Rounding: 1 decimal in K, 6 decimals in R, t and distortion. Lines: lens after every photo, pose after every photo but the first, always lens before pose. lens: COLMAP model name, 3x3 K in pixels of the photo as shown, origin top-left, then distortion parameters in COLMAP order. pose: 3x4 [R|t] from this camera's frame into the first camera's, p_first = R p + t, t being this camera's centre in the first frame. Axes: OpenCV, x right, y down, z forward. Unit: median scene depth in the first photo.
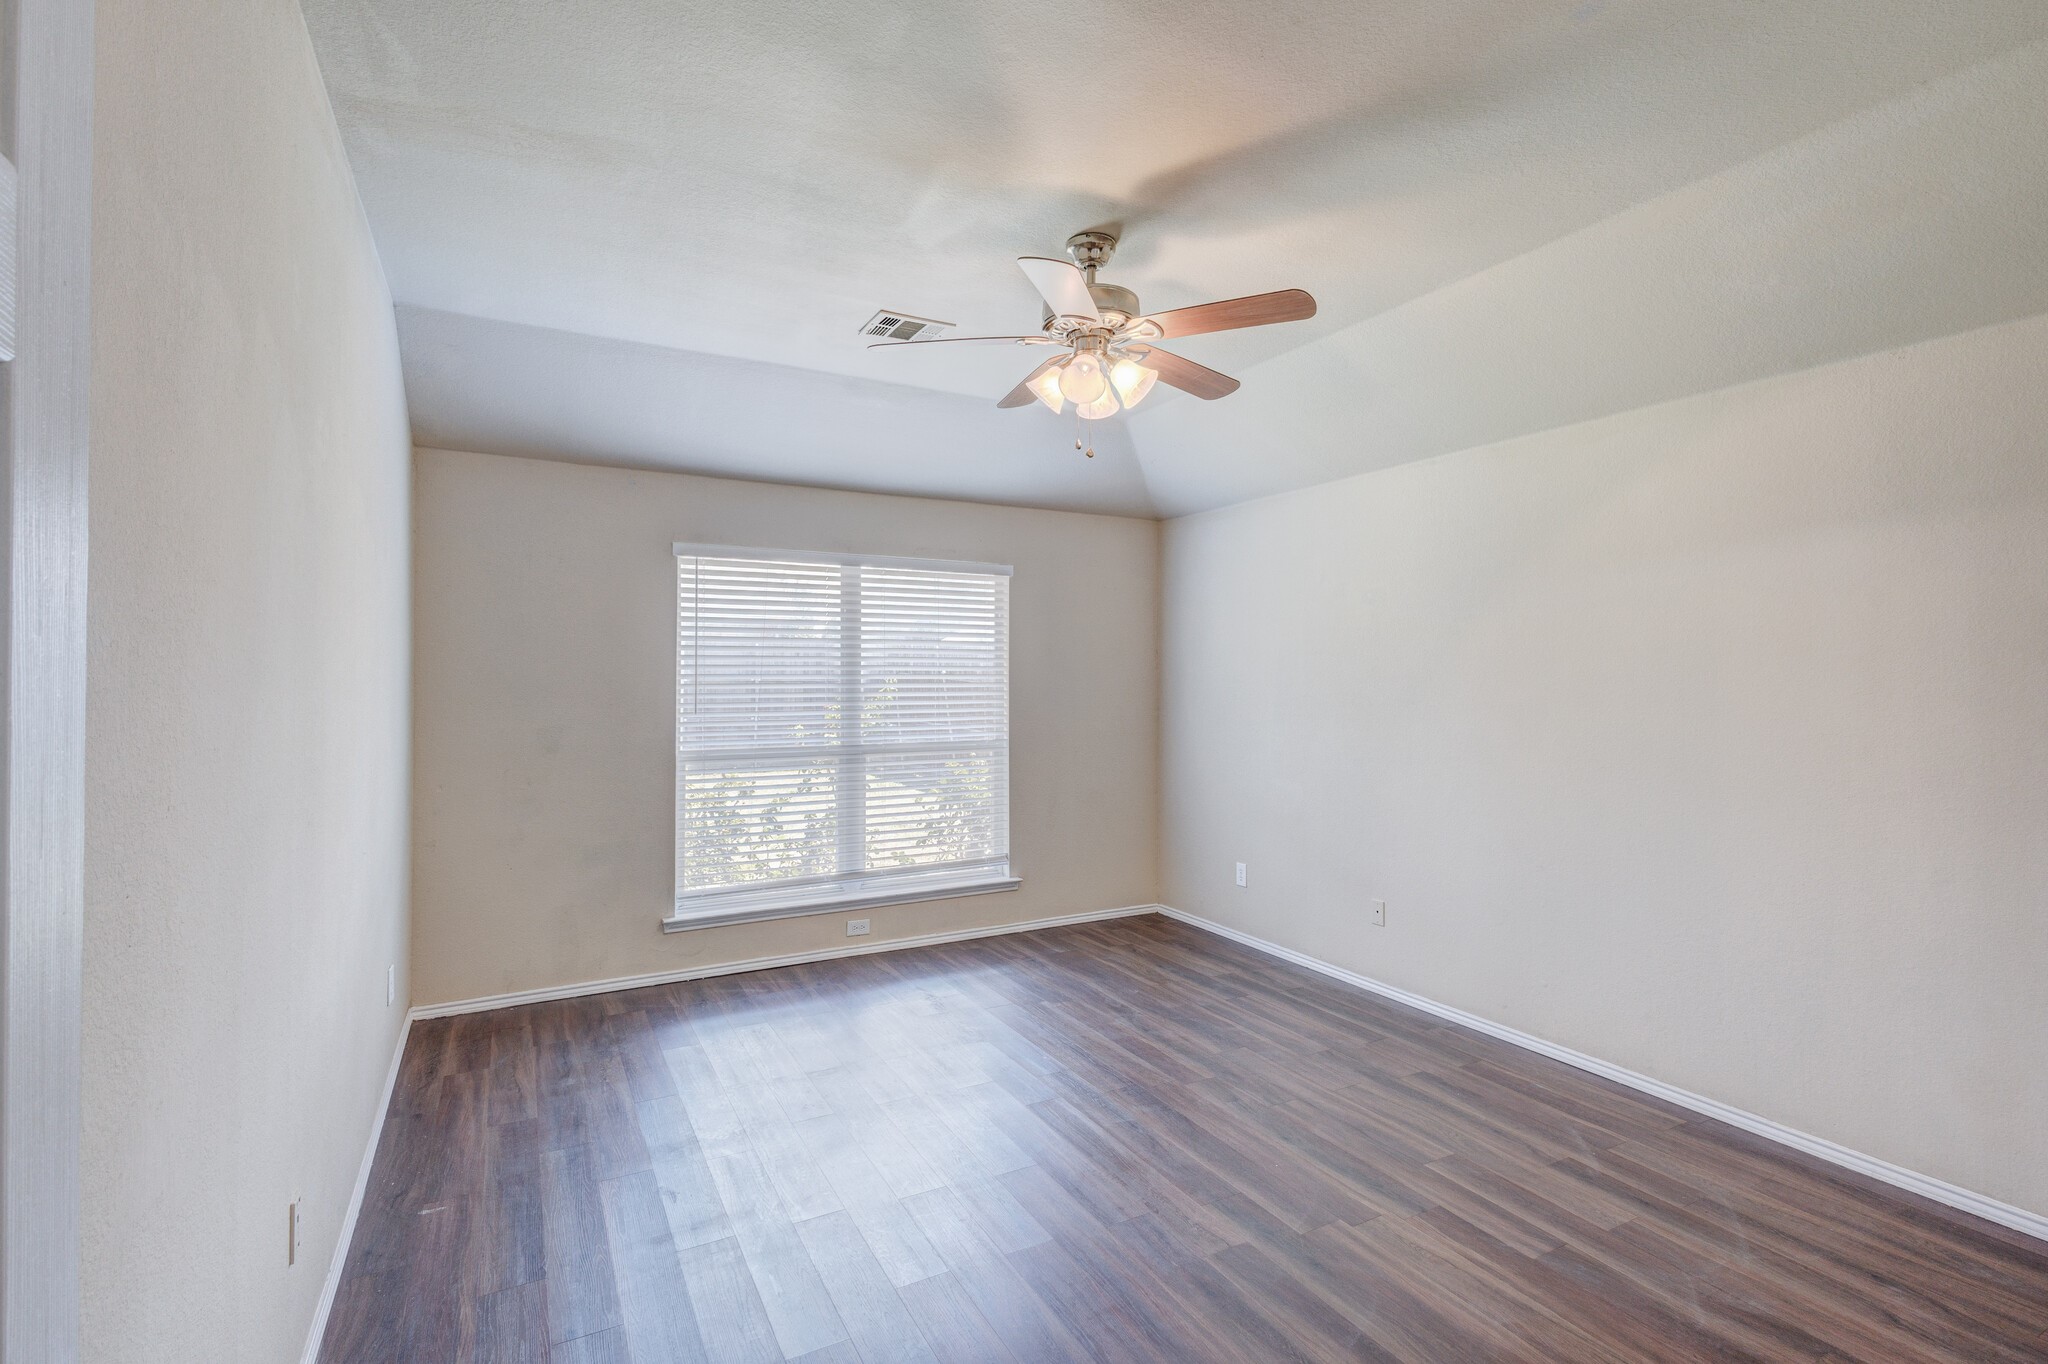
lens RADIAL K [[950.3, 0, 1022.9], [0, 950.3, 695.0], [0, 0, 1]] dist [0.009189, -0.001994]
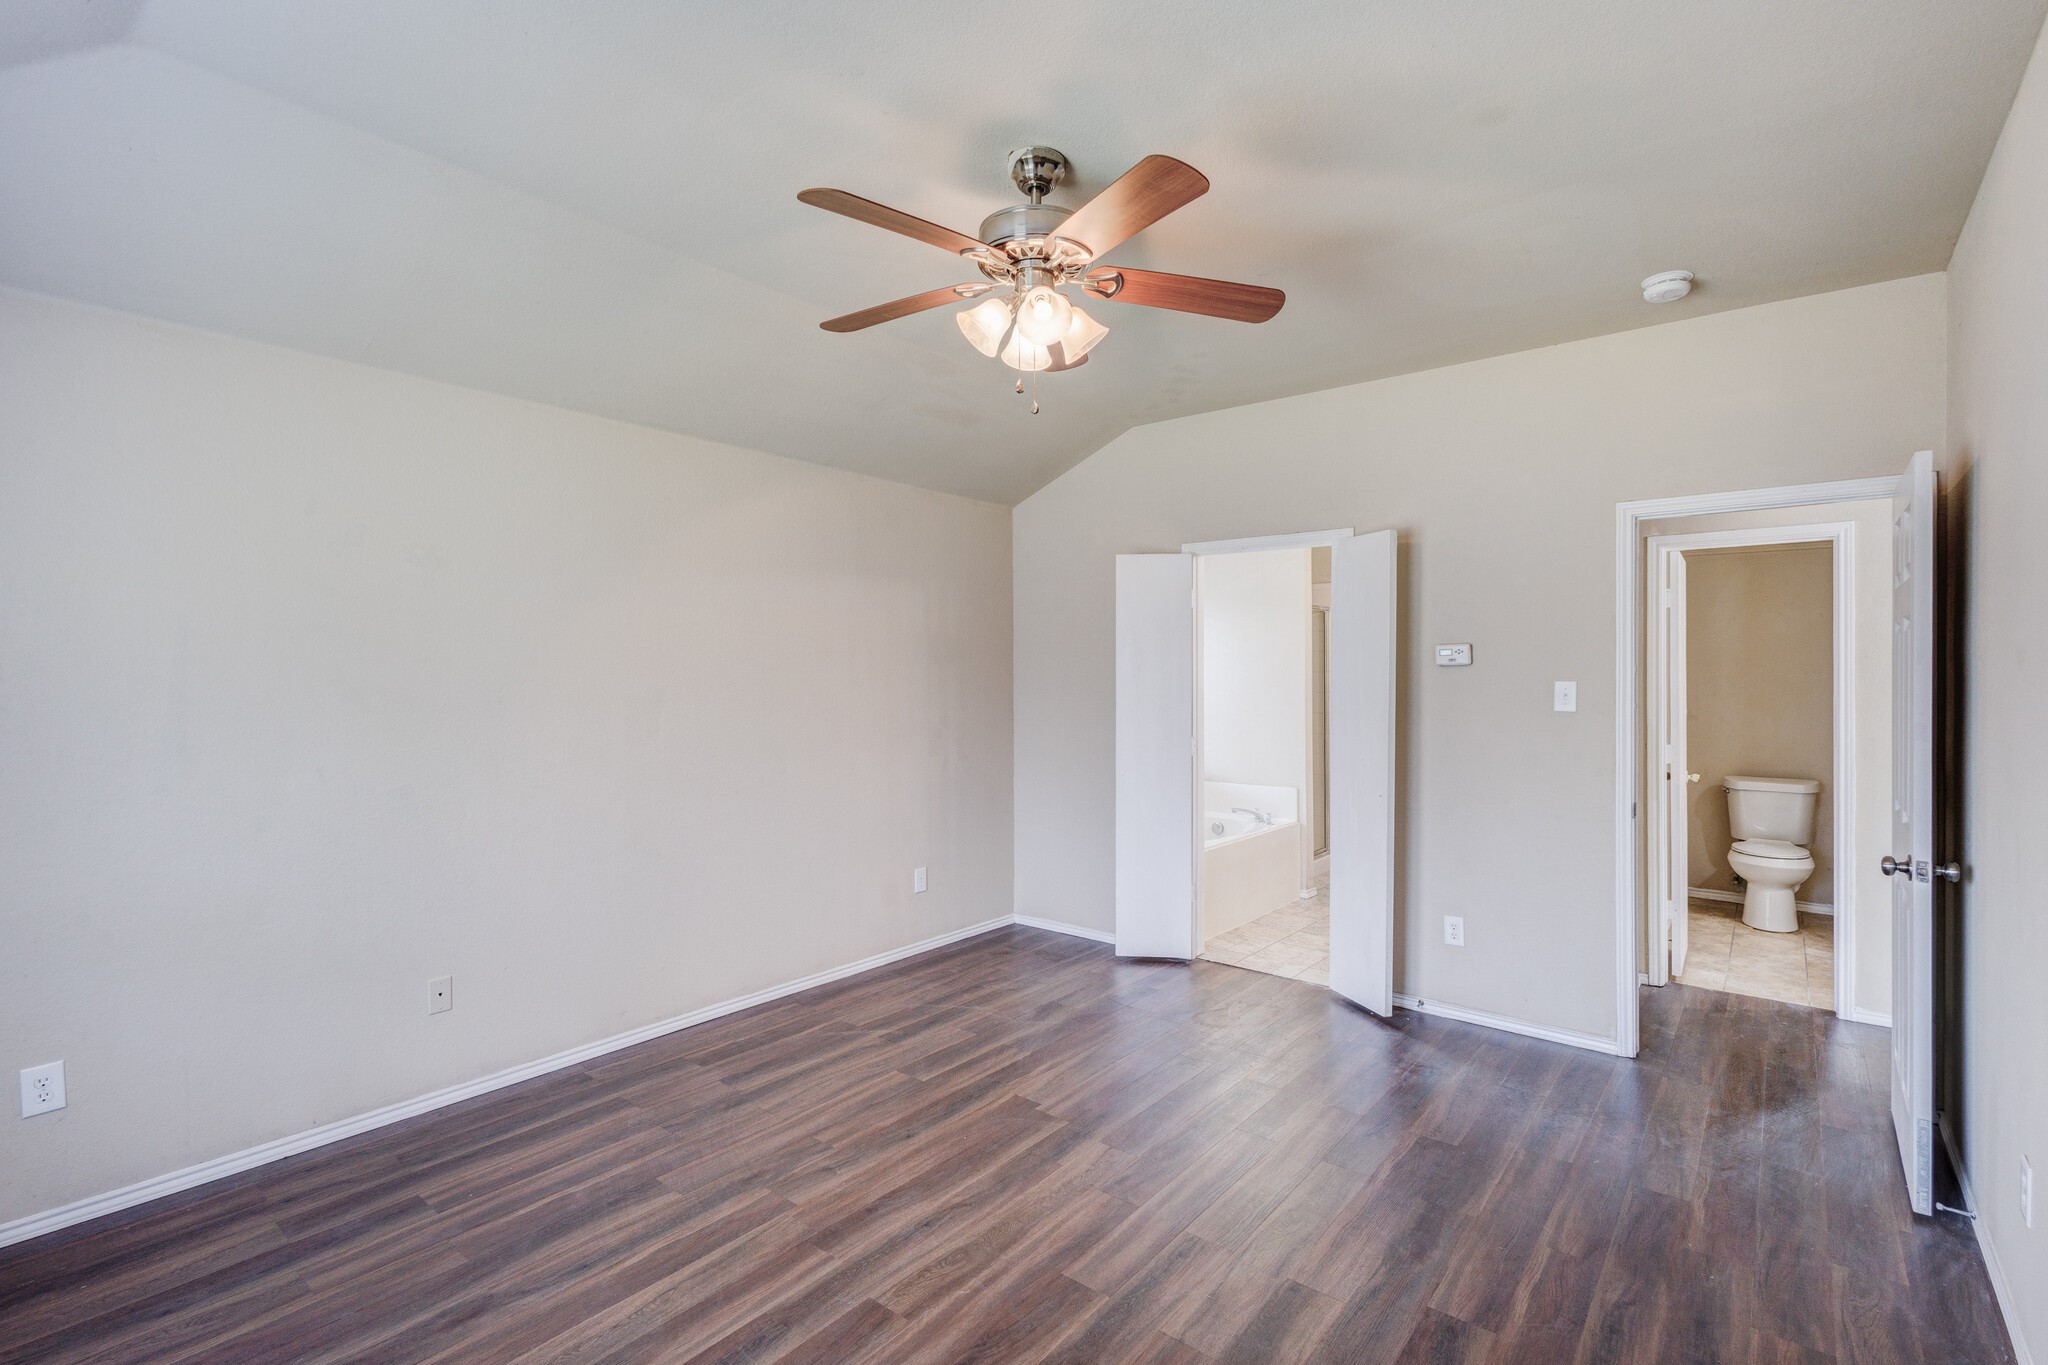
lens RADIAL K [[950.3, 0, 1022.9], [0, 950.3, 695.5], [0, 0, 1]] dist [0.009189, -0.001994]
pose [[-0.395795, -0.022679, 0.918059, -0.602787], [0.013596, 0.999441, 0.030551, -0.018391], [-0.918238, 0.024574, -0.395265, 1.146743]]
